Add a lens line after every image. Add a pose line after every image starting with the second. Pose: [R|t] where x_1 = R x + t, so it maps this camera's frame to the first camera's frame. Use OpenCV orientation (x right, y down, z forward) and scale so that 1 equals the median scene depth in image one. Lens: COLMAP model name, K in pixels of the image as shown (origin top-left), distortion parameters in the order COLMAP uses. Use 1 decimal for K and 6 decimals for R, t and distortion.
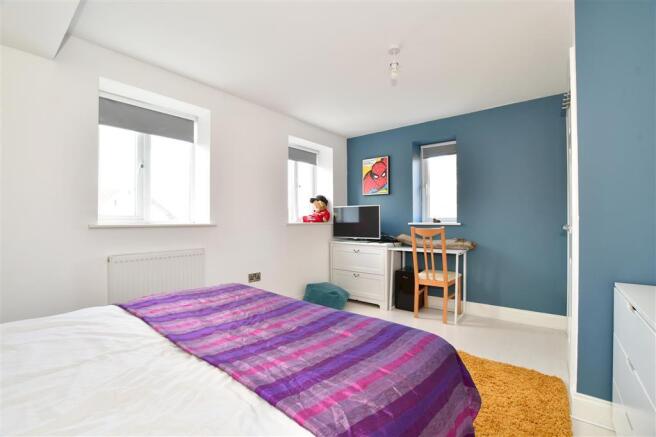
lens RADIAL K [[296.0, 0, 327.4], [0, 296.0, 219.2], [0, 0, 1]] dist [-0.004528, -0.002223]
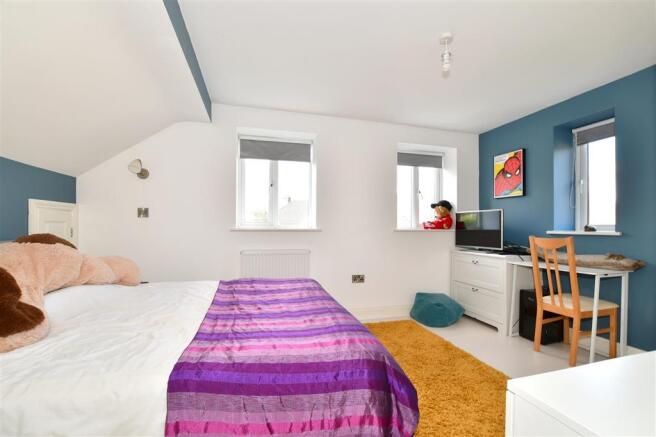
lens RADIAL K [[296.0, 0, 330.0], [0, 296.0, 223.2], [0, 0, 1]] dist [-0.004528, -0.002223]
pose [[0.829449, 0.001761, -0.558580, 0.248349], [-0.005951, 0.999966, -0.005684, -0.001143], [0.558551, 0.008039, 0.829431, 0.031555]]
